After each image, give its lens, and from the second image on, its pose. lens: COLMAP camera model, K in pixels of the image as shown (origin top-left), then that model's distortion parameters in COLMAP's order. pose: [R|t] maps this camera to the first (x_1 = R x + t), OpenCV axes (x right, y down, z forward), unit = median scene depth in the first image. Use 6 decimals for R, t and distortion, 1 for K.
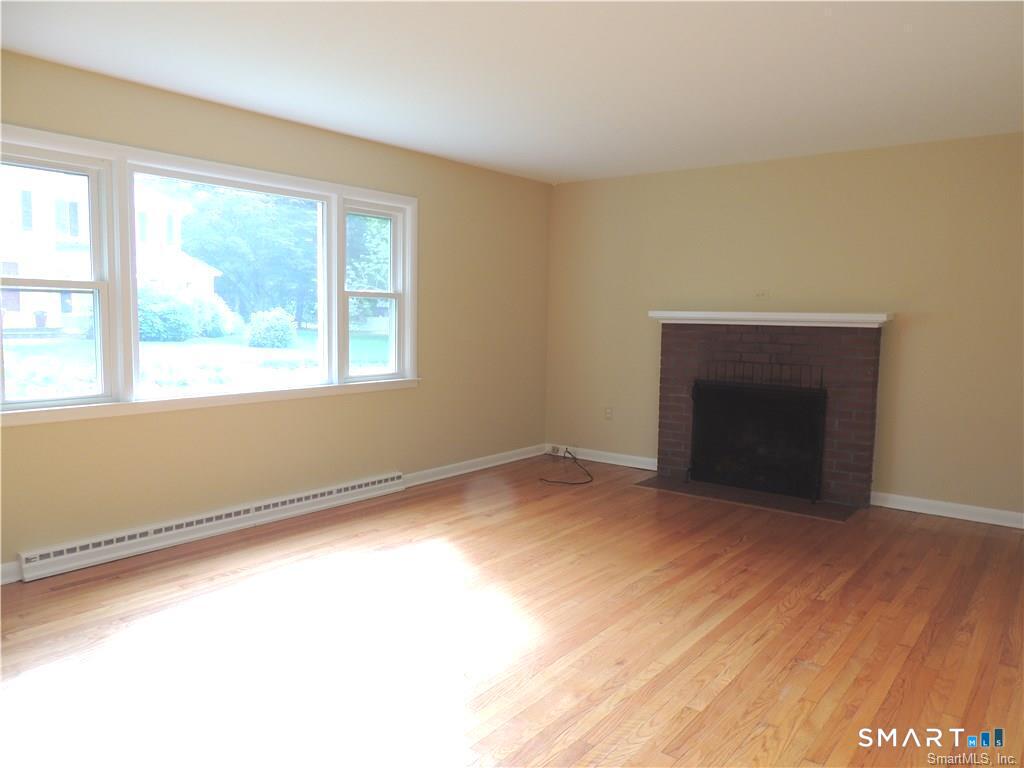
lens RADIAL K [[726.9, 0, 517.3], [0, 726.9, 386.2], [0, 0, 1]] dist [-0.020827, 0.005808]
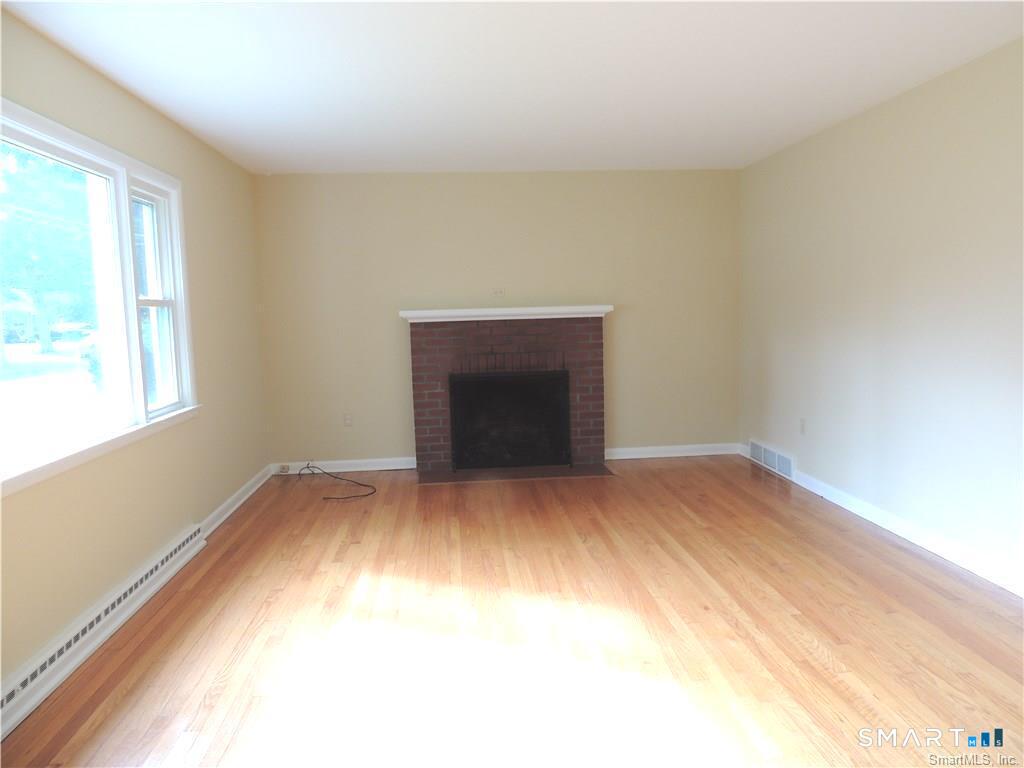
lens RADIAL K [[726.9, 0, 517.3], [0, 726.9, 386.2], [0, 0, 1]] dist [-0.020827, 0.005808]
pose [[0.725552, -0.106687, 0.679847, -0.486319], [0.105981, 0.993447, 0.042794, -0.032396], [-0.679958, 0.041002, 0.732104, 0.196538]]
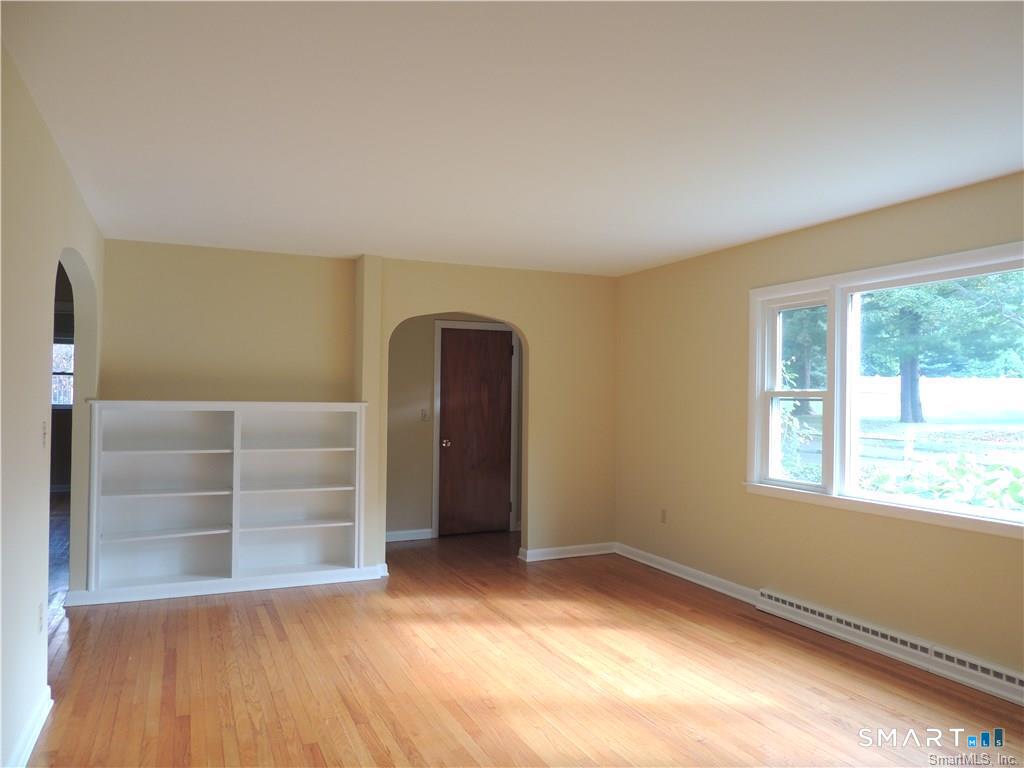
lens RADIAL K [[726.9, 0, 517.3], [0, 726.9, 386.2], [0, 0, 1]] dist [-0.020827, 0.005808]
pose [[-0.449910, -0.037968, -0.892267, 0.568498], [-0.110906, 0.993737, 0.013636, -0.087929], [0.886161, 0.105093, -0.451303, 0.853709]]
